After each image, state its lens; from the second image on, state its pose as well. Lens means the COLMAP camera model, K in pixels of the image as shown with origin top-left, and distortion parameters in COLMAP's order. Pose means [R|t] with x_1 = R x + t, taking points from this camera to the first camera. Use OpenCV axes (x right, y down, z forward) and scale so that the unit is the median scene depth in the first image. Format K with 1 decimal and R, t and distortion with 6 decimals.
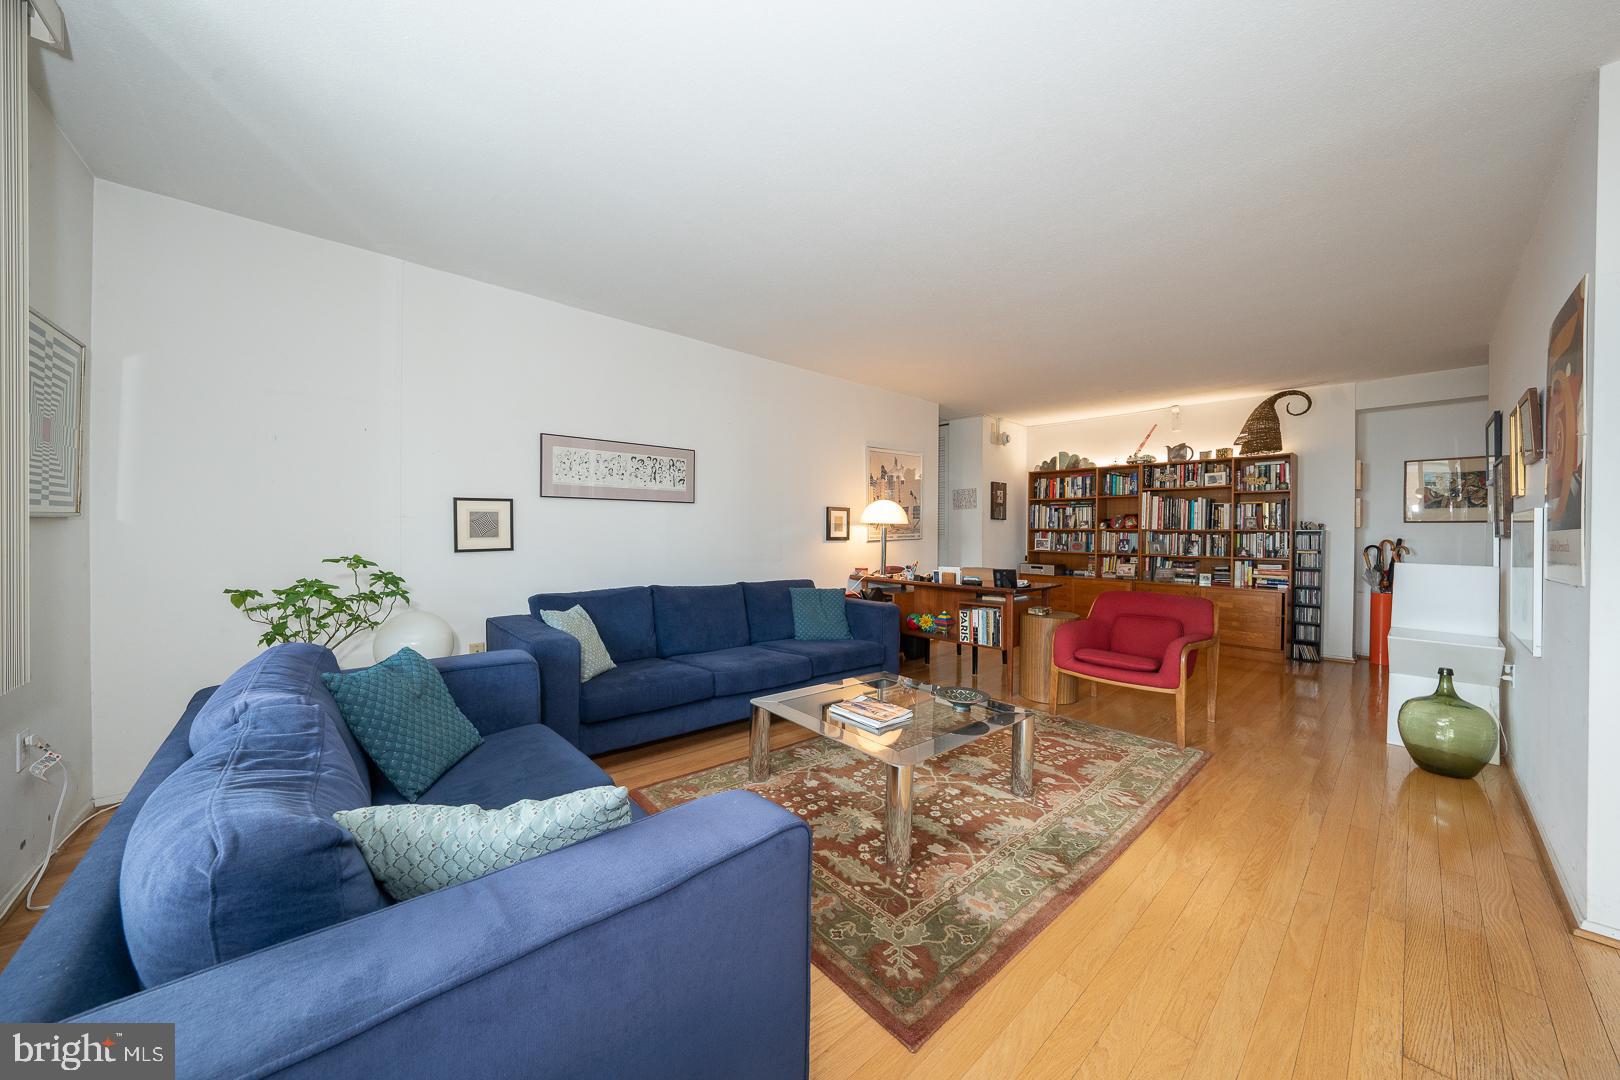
lens RADIAL K [[559.3, 0, 809.9], [0, 559.3, 534.0], [0, 0, 1]] dist [-0.017967, 0.000277]
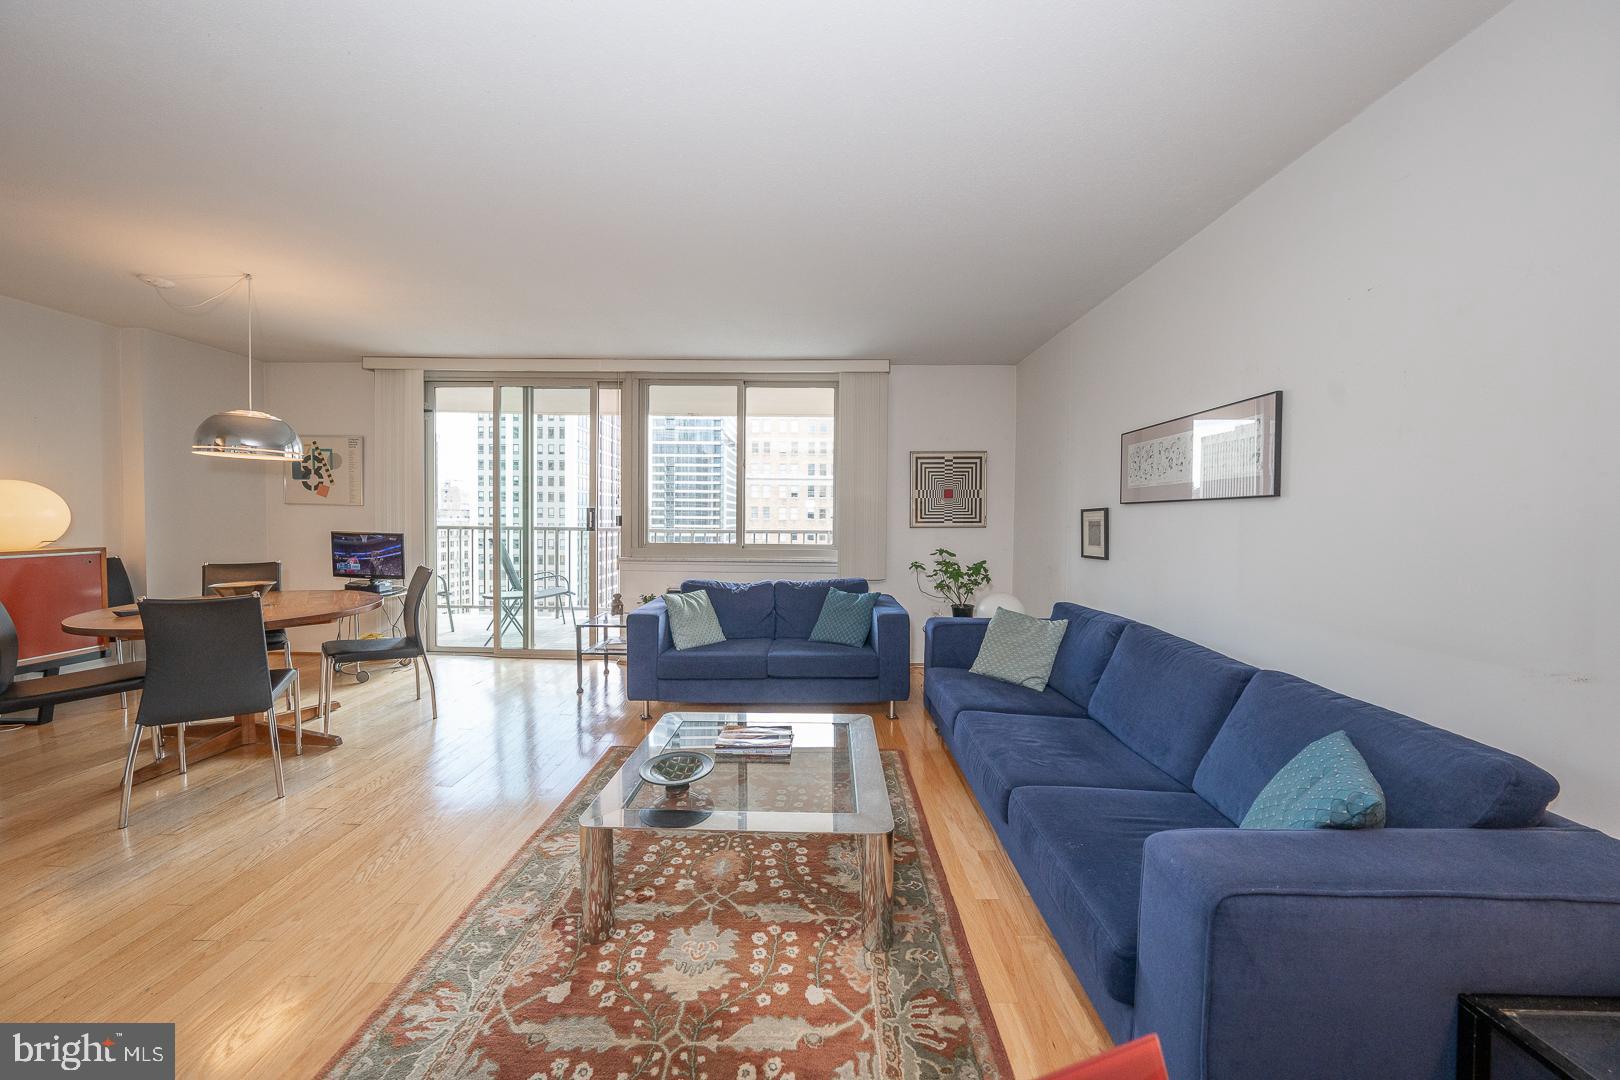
lens RADIAL K [[559.3, 0, 809.9], [0, 559.3, 534.0], [0, 0, 1]] dist [-0.017967, 0.000277]
pose [[-0.673572, 0.005962, -0.739098, 0.657075], [-0.020578, 0.999429, 0.026817, -0.038645], [0.738835, 0.033272, -0.673064, 1.522592]]
